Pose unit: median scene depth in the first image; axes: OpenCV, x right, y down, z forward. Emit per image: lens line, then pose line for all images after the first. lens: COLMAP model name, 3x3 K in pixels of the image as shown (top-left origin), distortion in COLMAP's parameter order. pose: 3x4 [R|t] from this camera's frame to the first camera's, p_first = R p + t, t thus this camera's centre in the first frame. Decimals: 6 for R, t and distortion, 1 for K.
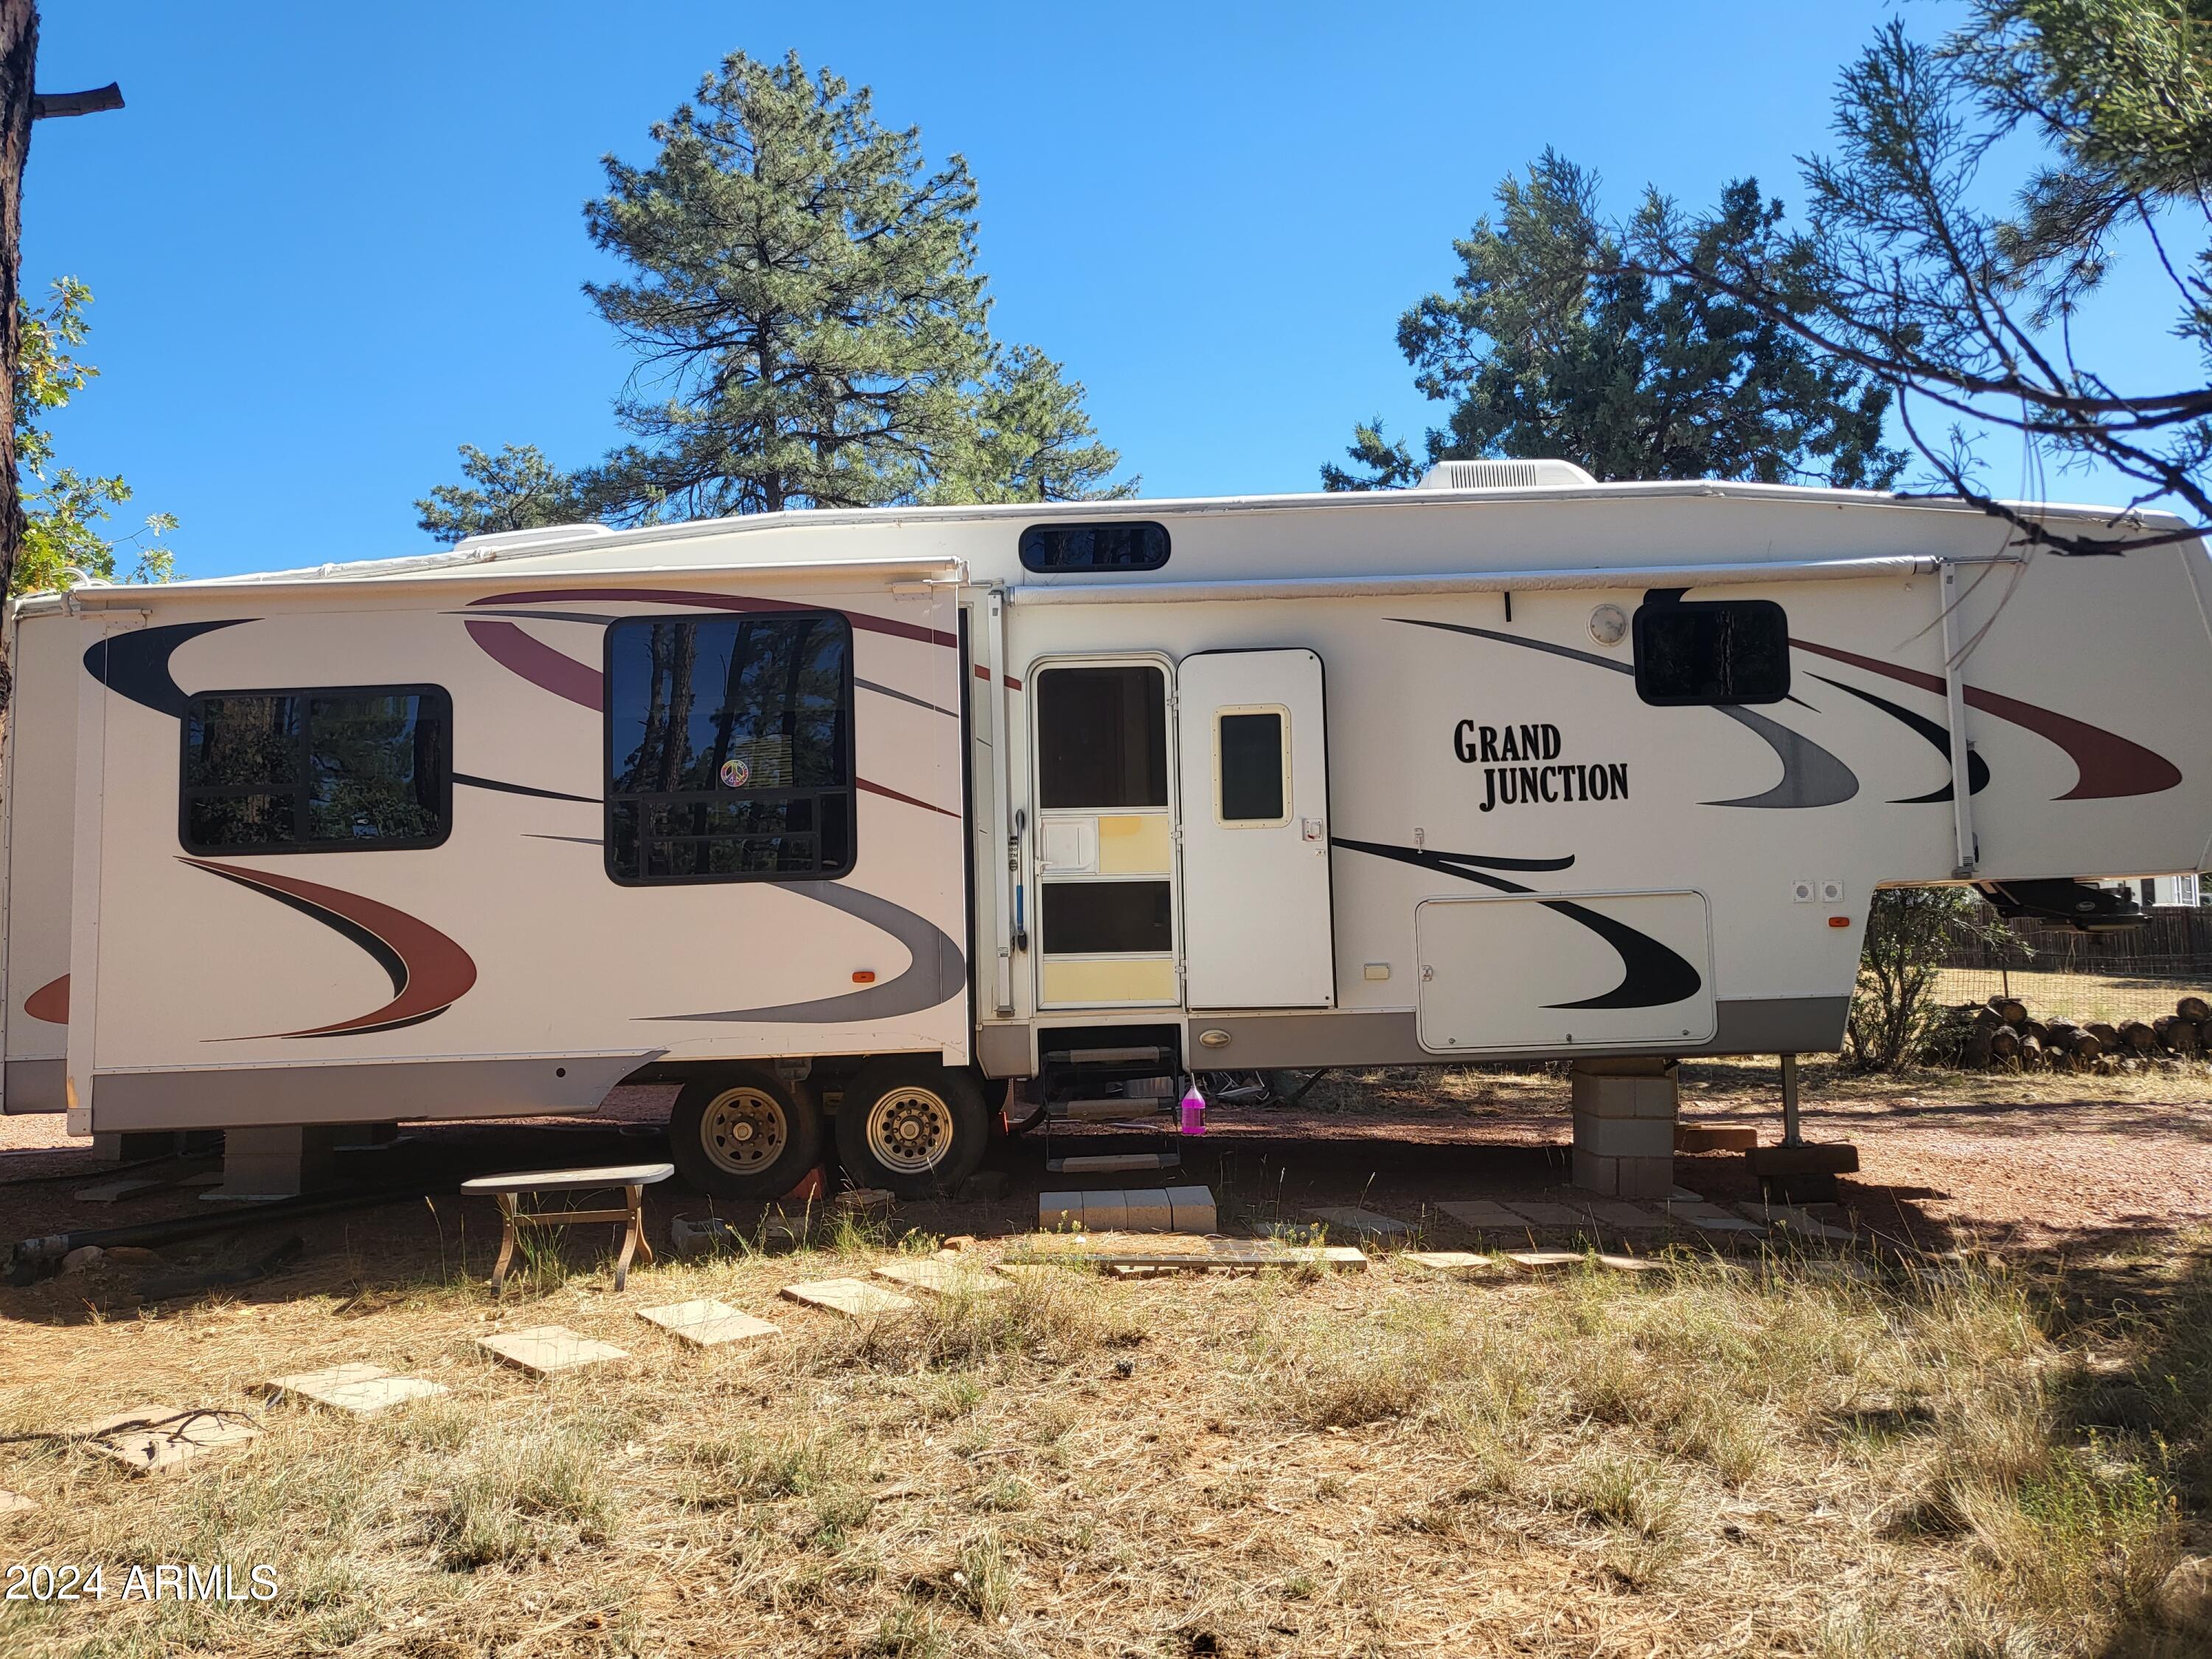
lens RADIAL K [[1711.1, 0, 1120.4], [0, 1711.1, 816.4], [0, 0, 1]] dist [-0.018815, 0.070010]
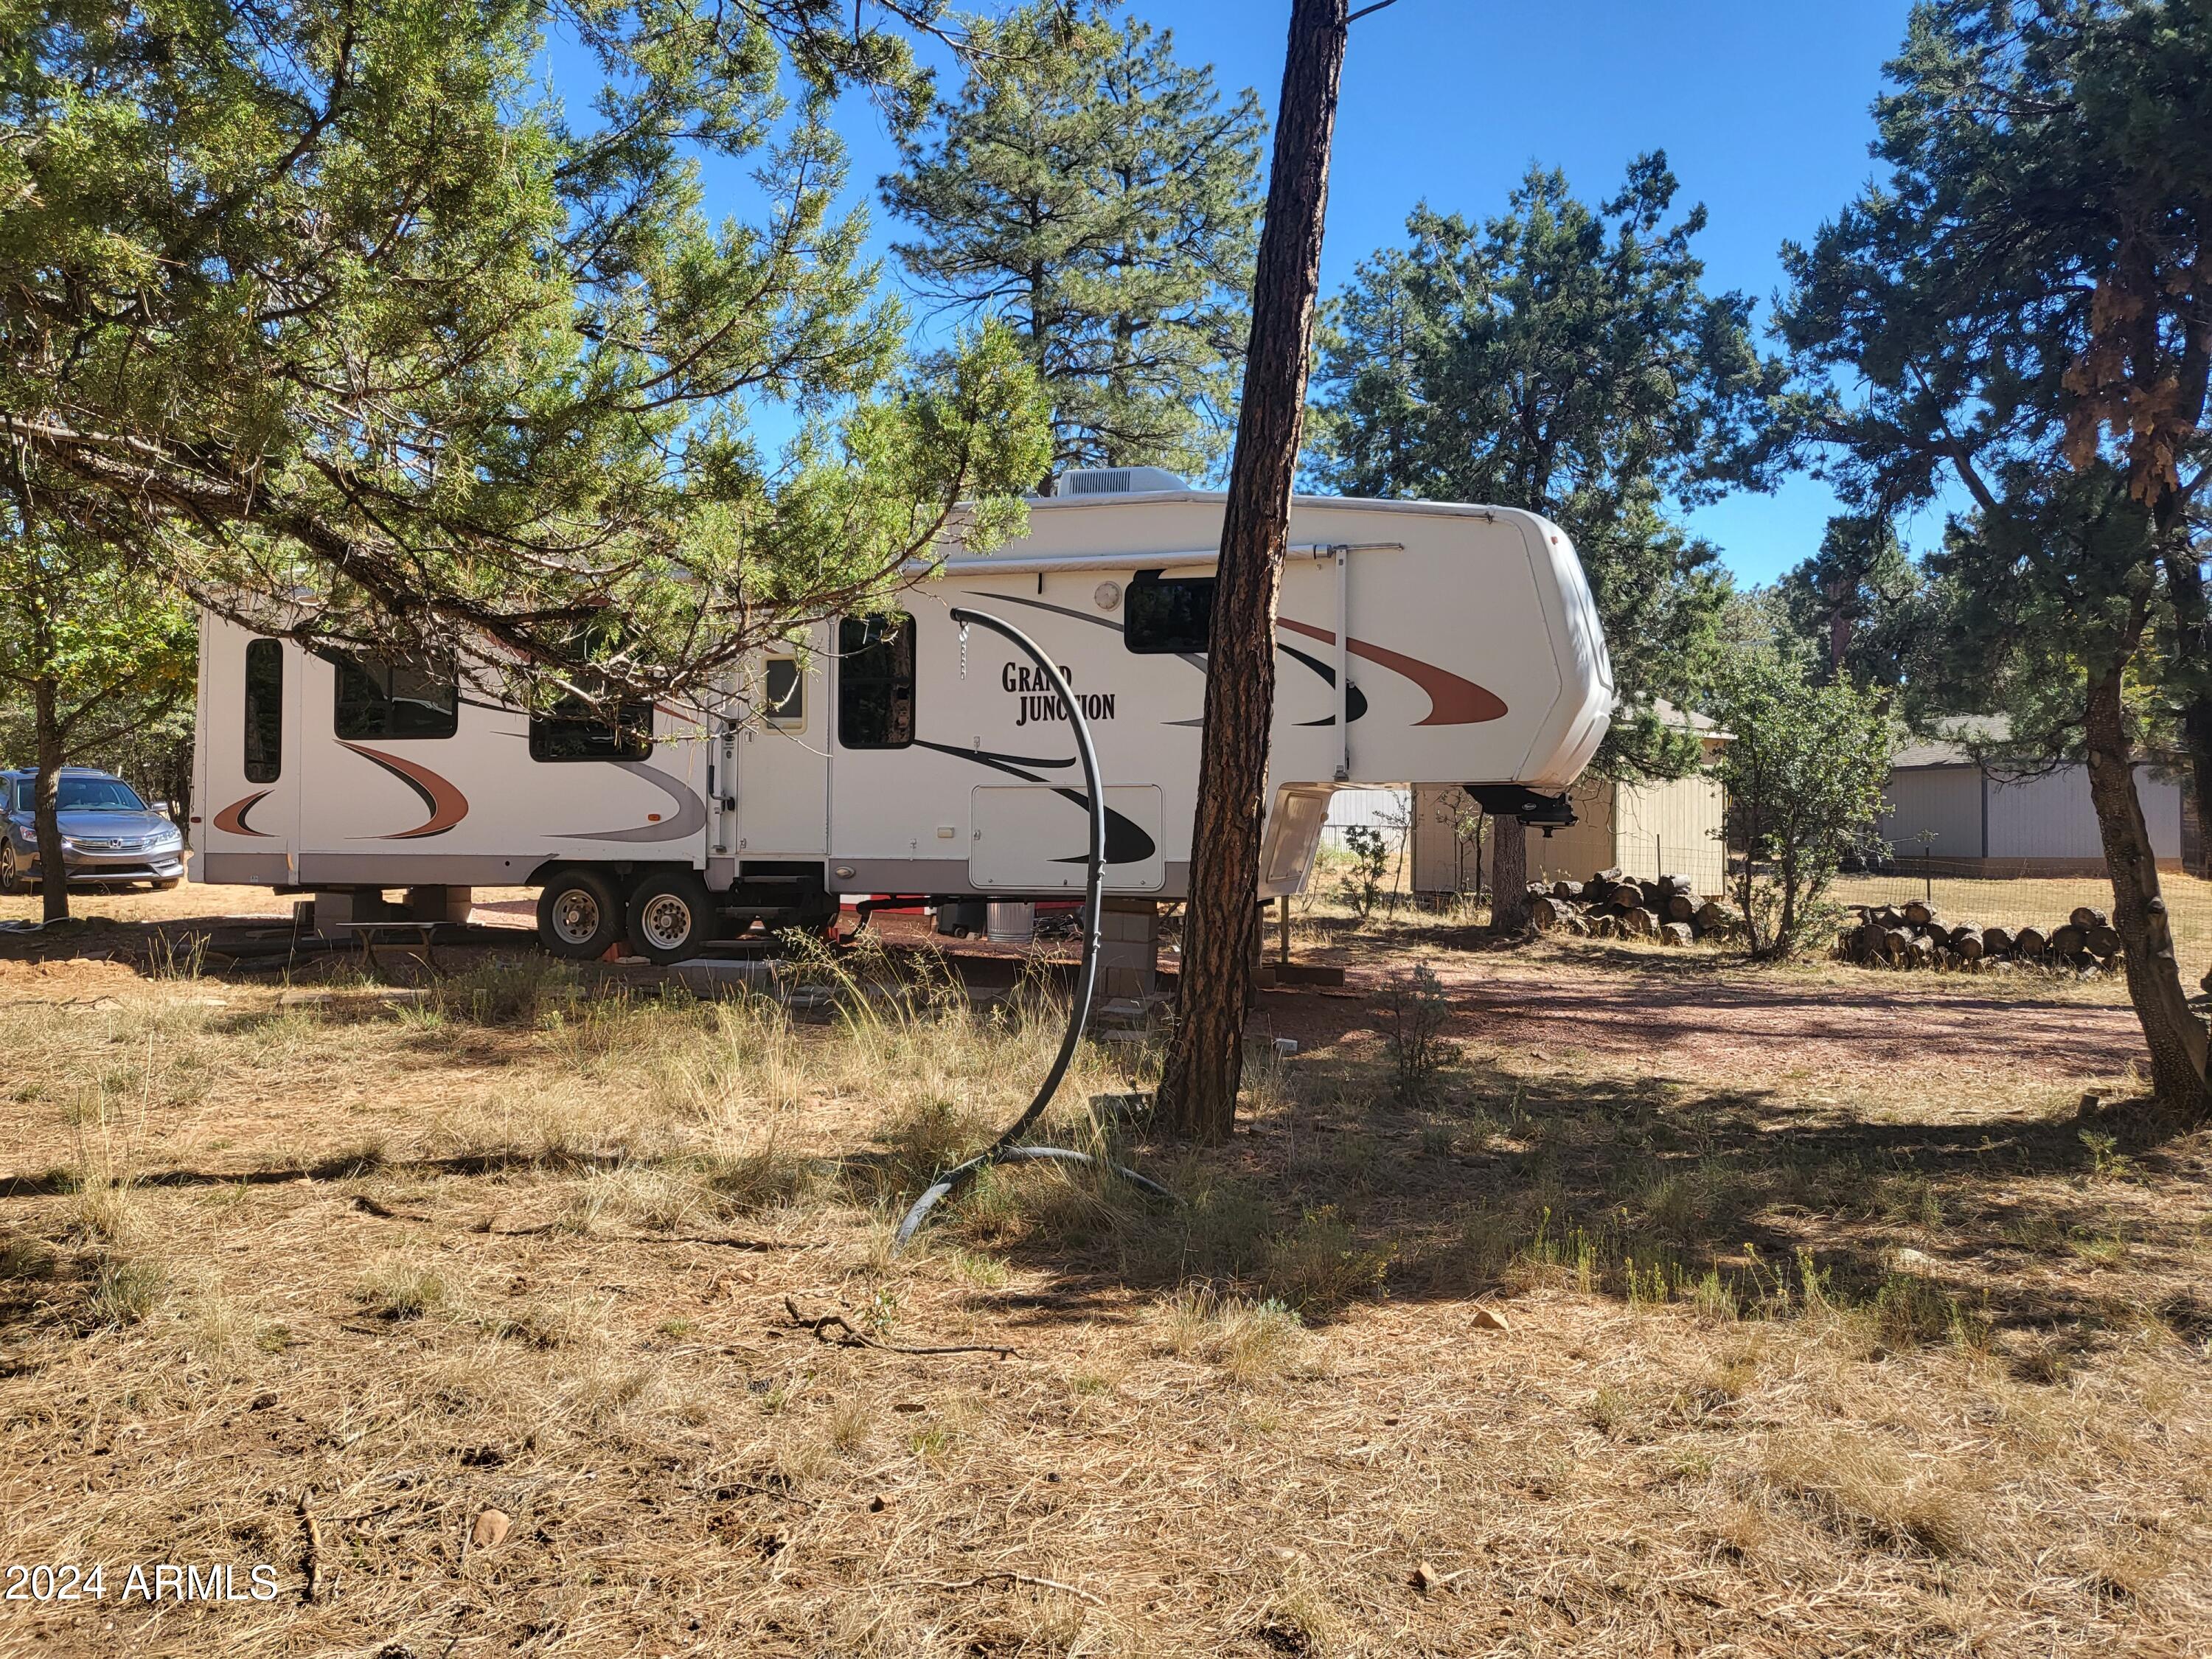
lens RADIAL K [[1711.1, 0, 1095.0], [0, 1711.1, 828.4], [0, 0, 1]] dist [-0.018815, 0.070010]
pose [[0.951325, 0.035858, -0.306096, 0.731002], [-0.010841, 0.996487, 0.083041, -0.037864], [0.307998, -0.075681, 0.948372, -0.381396]]
